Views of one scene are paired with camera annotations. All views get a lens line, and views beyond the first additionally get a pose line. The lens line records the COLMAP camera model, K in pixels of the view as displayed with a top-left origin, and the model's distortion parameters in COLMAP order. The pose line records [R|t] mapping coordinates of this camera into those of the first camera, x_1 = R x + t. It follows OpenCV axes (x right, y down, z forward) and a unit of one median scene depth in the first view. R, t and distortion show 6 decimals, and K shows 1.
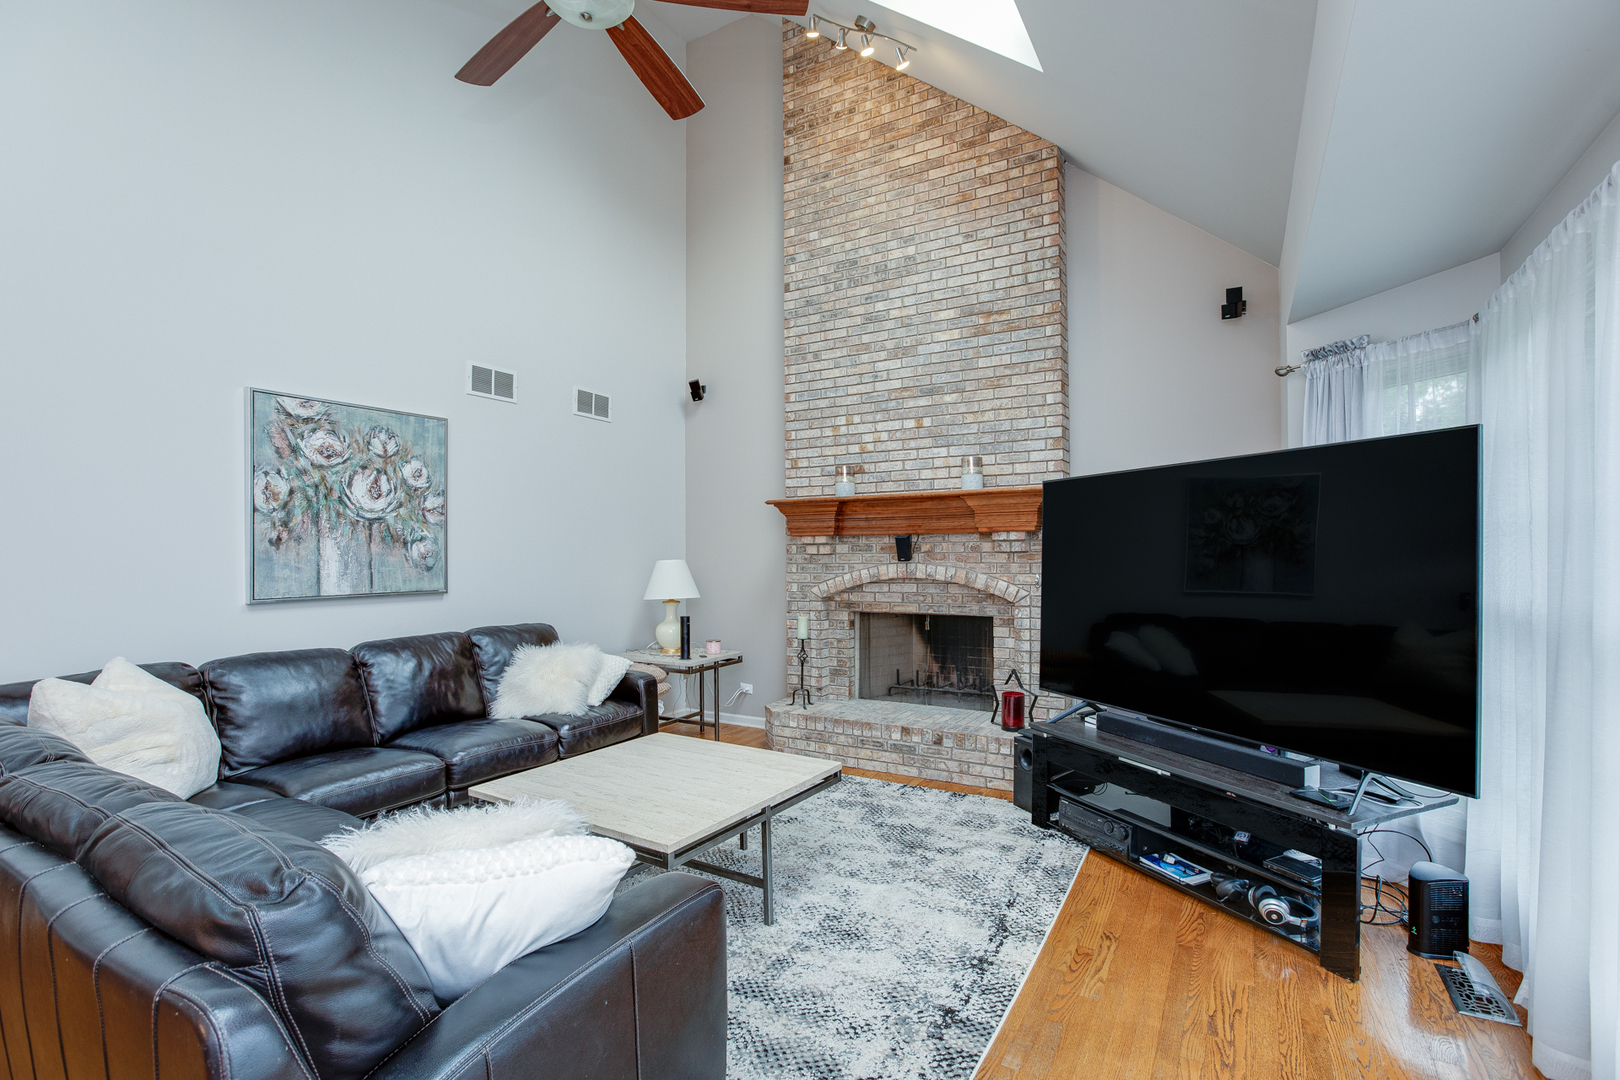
lens RADIAL K [[752.1, 0, 804.8], [0, 752.1, 538.0], [0, 0, 1]] dist [-0.026966, 0.007416]
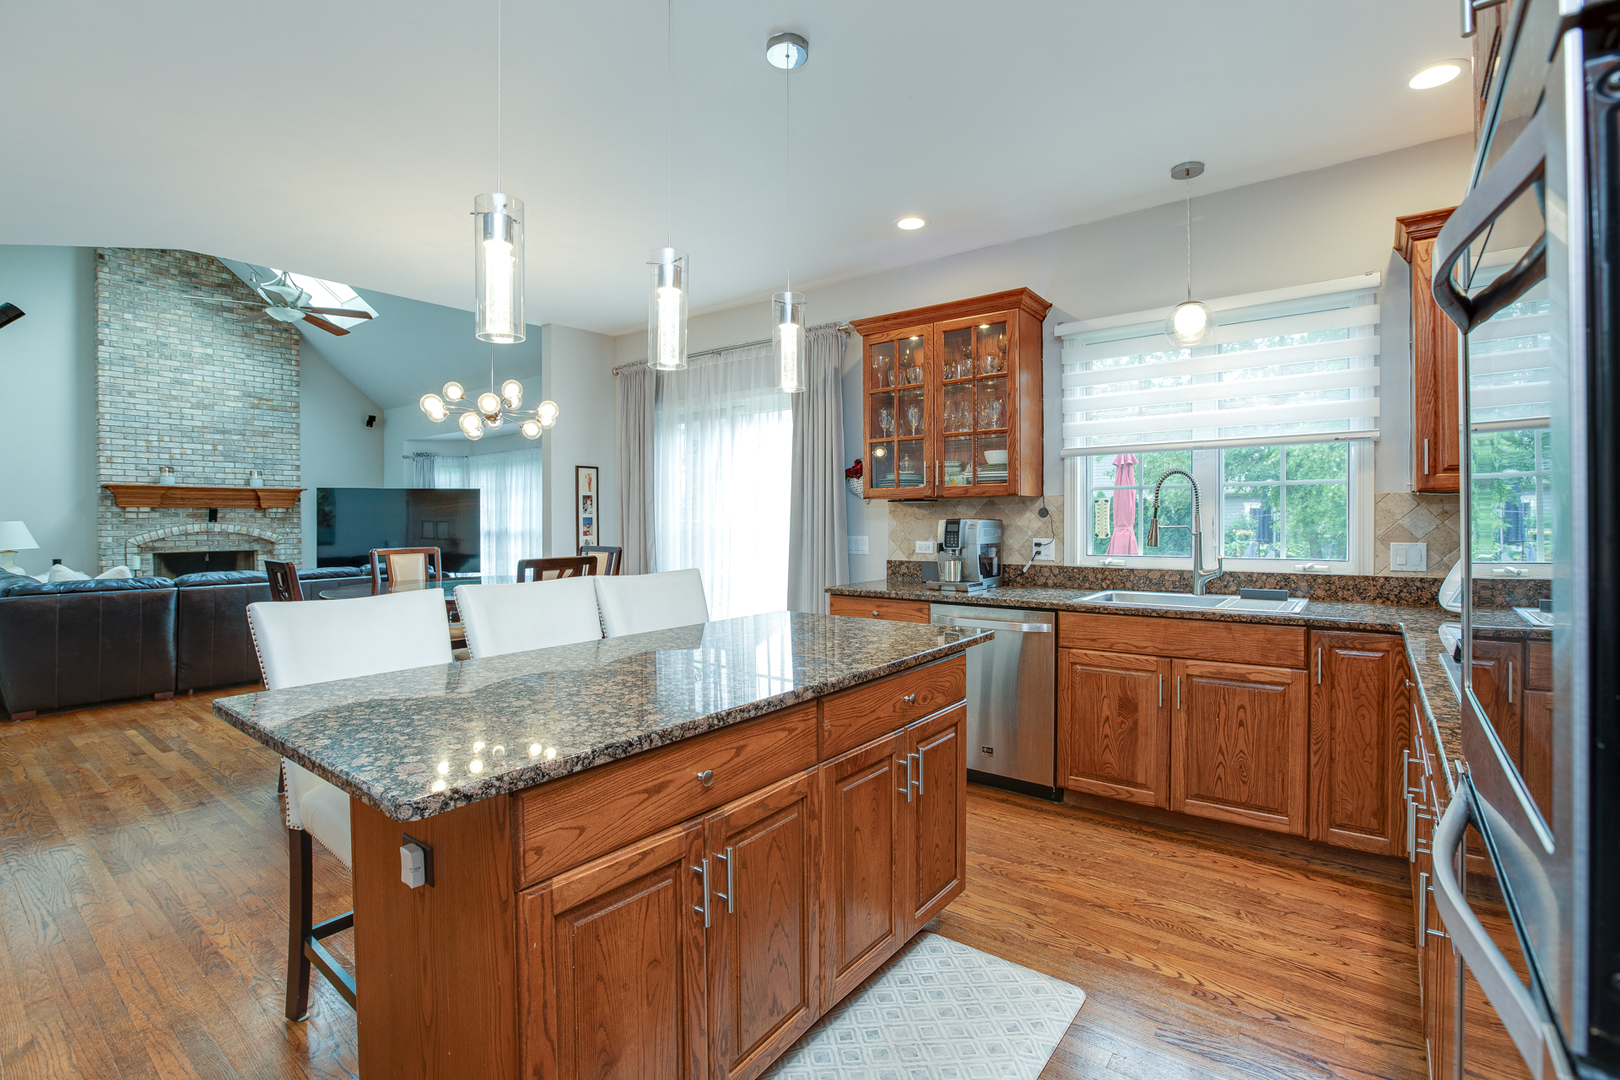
lens RADIAL K [[752.1, 0, 804.6], [0, 752.1, 533.8], [0, 0, 1]] dist [-0.026966, 0.007416]
pose [[0.143051, -0.008885, 0.989675, -1.416029], [-0.015333, 0.999820, 0.011192, 0.015595], [-0.989597, -0.016775, 0.142889, -0.682342]]
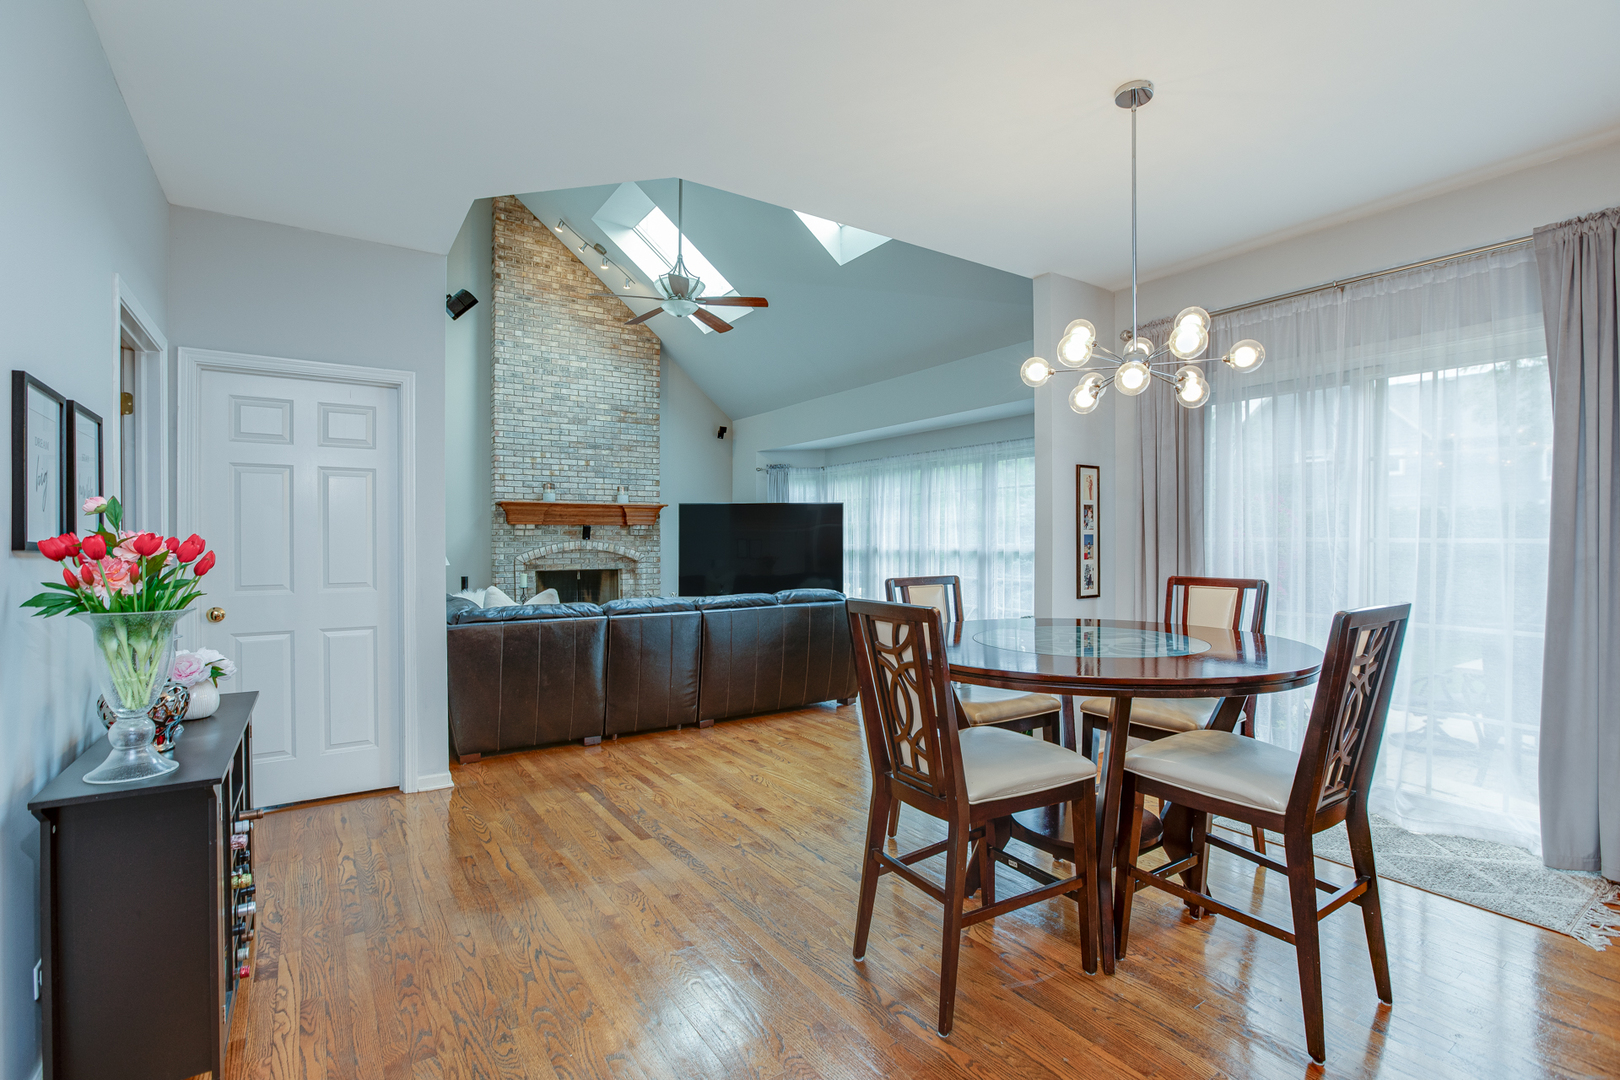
lens RADIAL K [[752.1, 0, 794.5], [0, 752.1, 543.4], [0, 0, 1]] dist [-0.026966, 0.007416]
pose [[0.443538, 0.002400, 0.896252, -1.214771], [-0.017403, 0.999831, 0.005935, 0.019111], [-0.896086, -0.018230, 0.443505, -0.239391]]
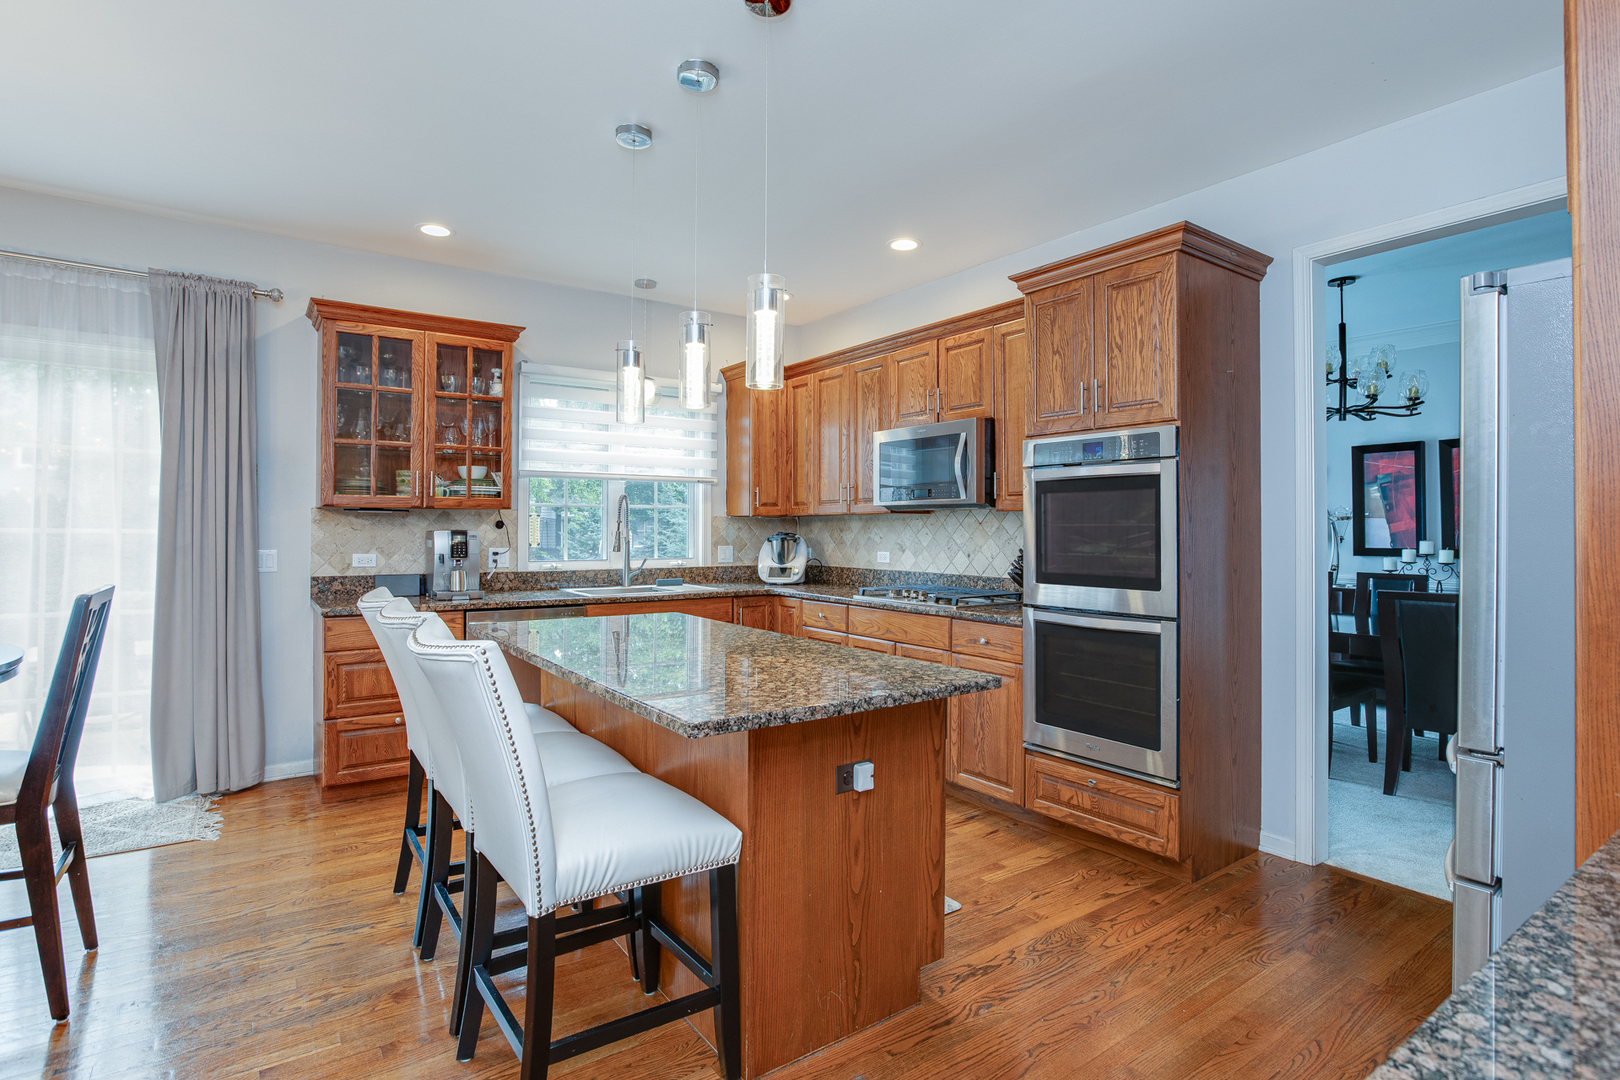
lens RADIAL K [[791.0, 0, 808.5], [0, 791.0, 542.4], [0, 0, 1]] dist [-0.025082, -0.000491]
pose [[-0.904283, -0.002389, 0.426926, -1.313440], [-0.004390, 0.999984, -0.003701, 0.021072], [-0.426910, -0.005221, -0.904279, -0.096679]]
